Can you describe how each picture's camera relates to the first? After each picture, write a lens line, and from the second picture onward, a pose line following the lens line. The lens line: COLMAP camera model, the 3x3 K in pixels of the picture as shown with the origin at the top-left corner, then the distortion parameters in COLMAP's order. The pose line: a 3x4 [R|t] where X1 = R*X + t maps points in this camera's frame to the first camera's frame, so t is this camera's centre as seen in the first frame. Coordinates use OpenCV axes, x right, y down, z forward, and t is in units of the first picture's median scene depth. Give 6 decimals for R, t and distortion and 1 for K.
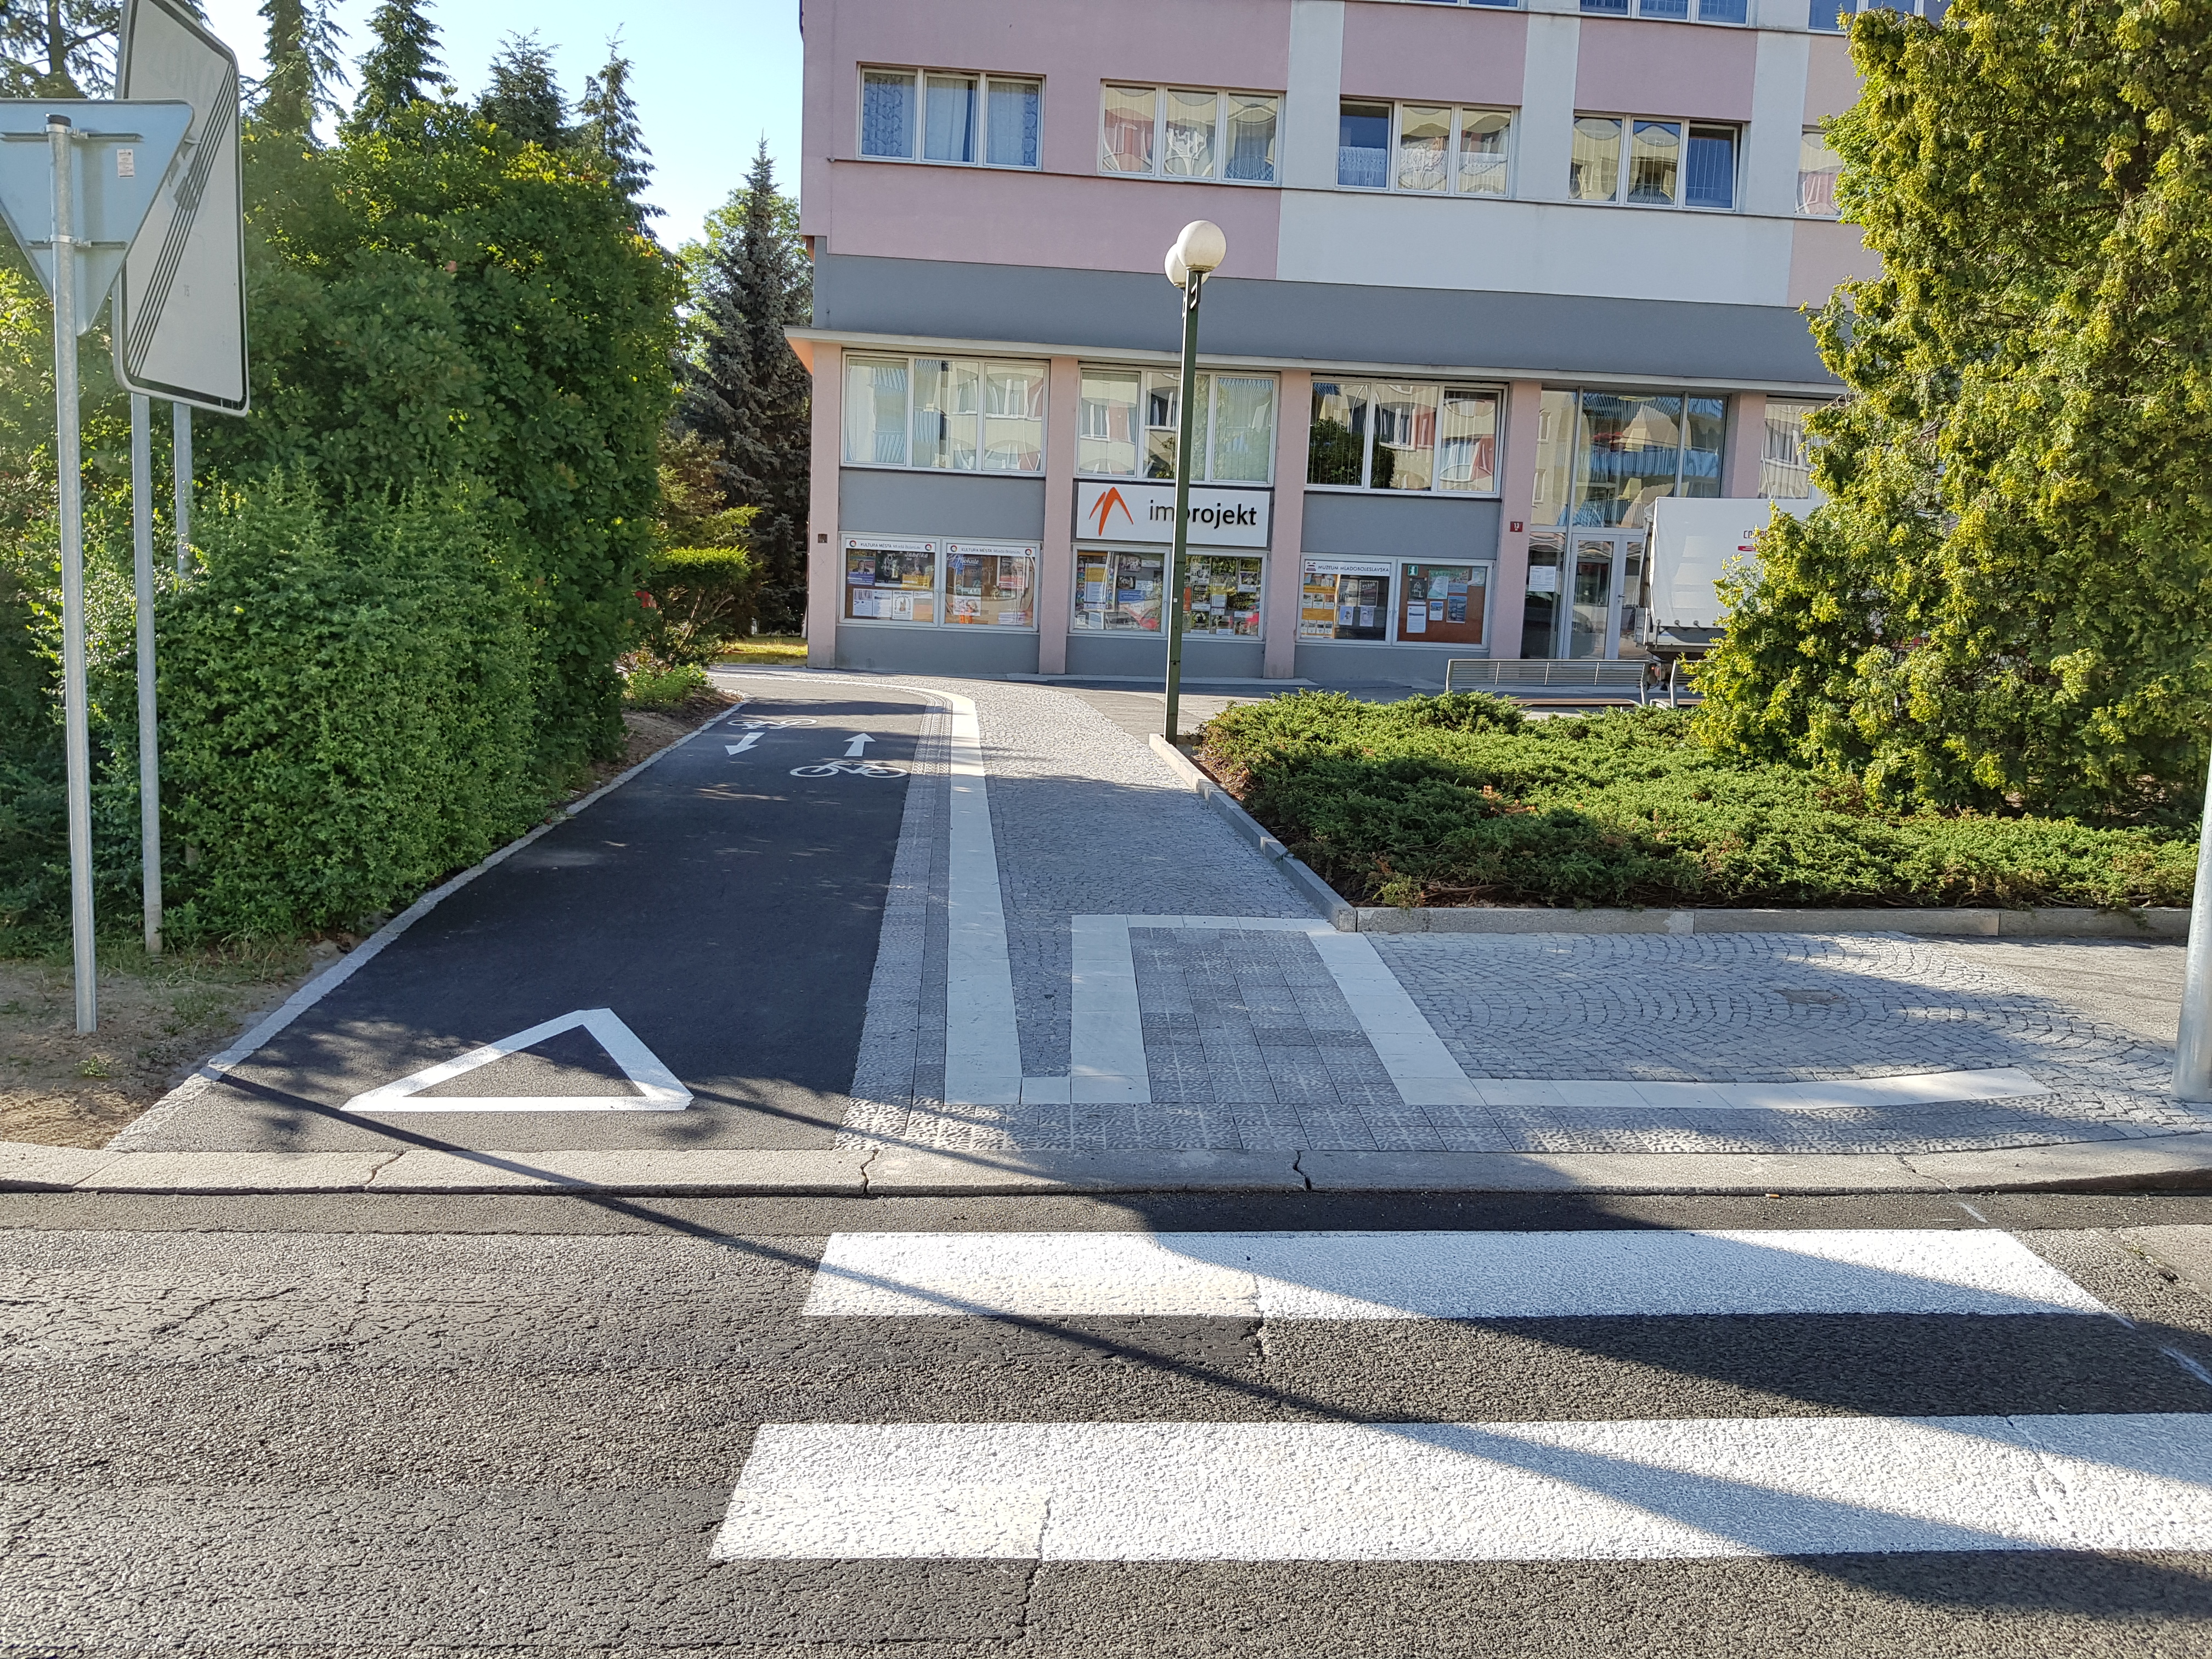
lens RADIAL K [[1648.2, 0, 1113.4], [0, 1648.2, 823.9], [0, 0, 1]] dist [0.001935, -0.000740]
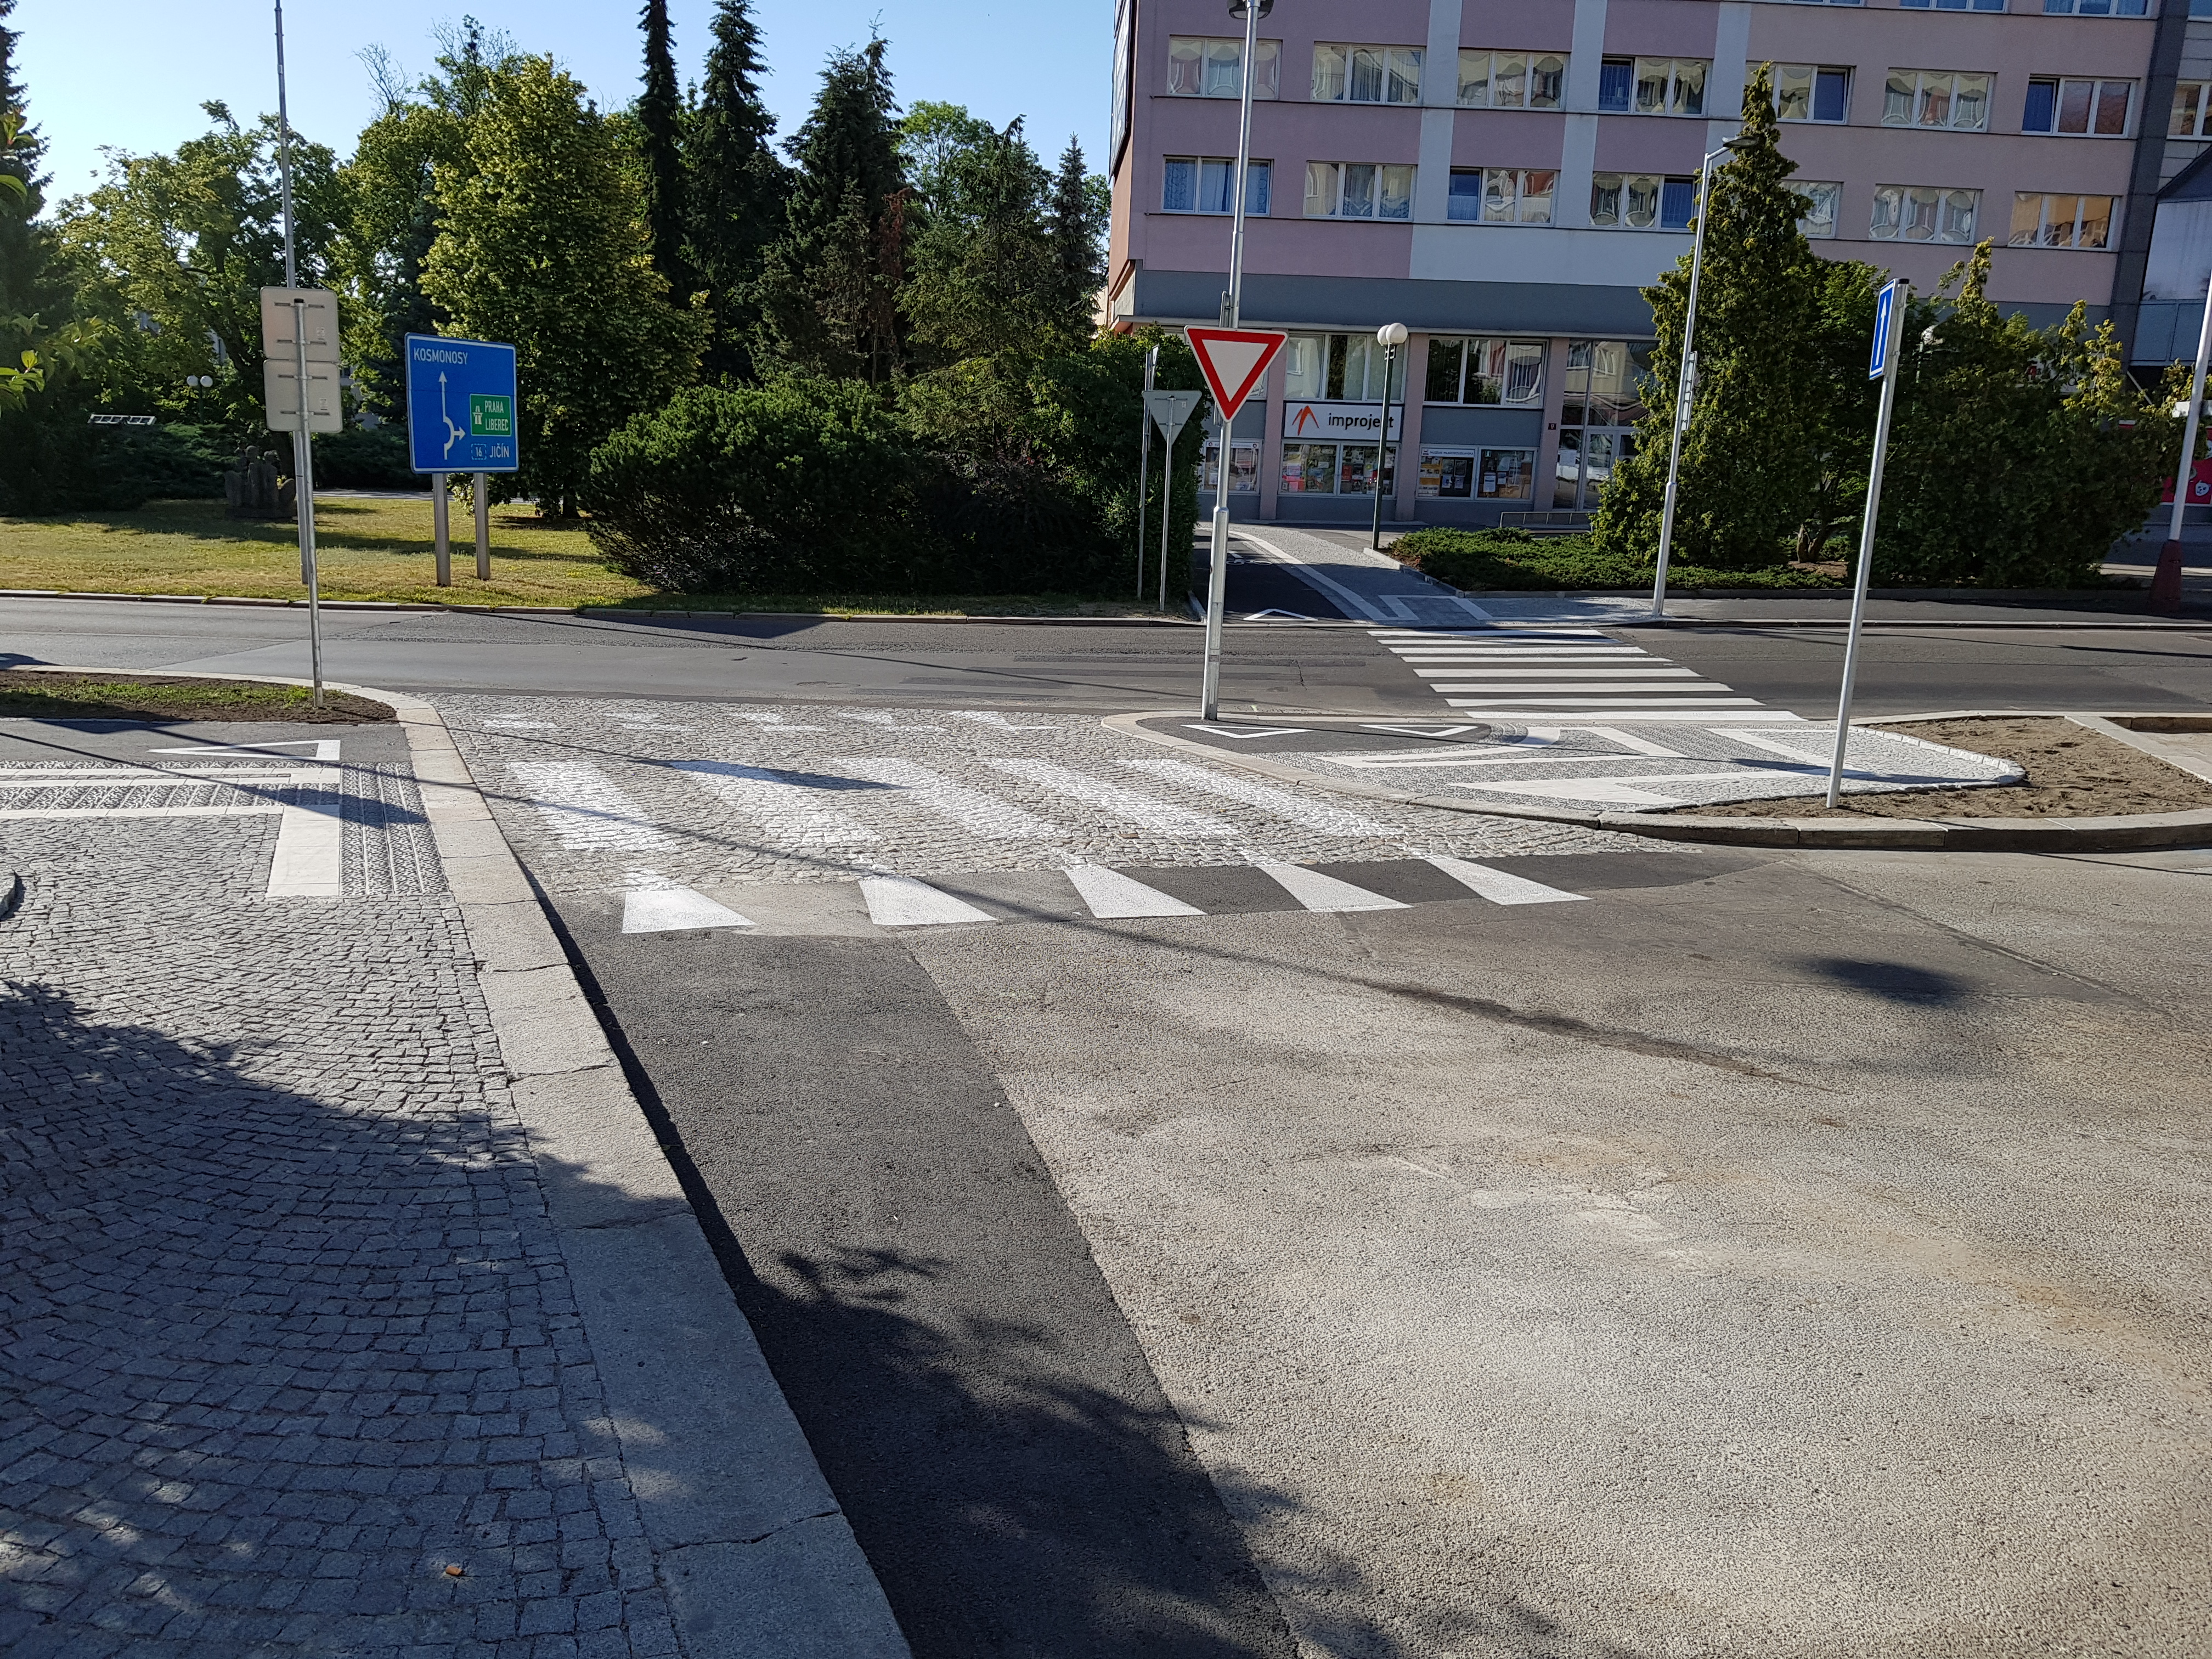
lens RADIAL K [[1648.2, 0, 1087.2], [0, 1648.2, 836.8], [0, 0, 1]] dist [0.001935, -0.000740]
pose [[0.998357, 0.004473, -0.057125, -0.129121], [0.001363, 0.994812, 0.101720, 0.061866], [0.057284, -0.101631, 0.993172, -0.735729]]
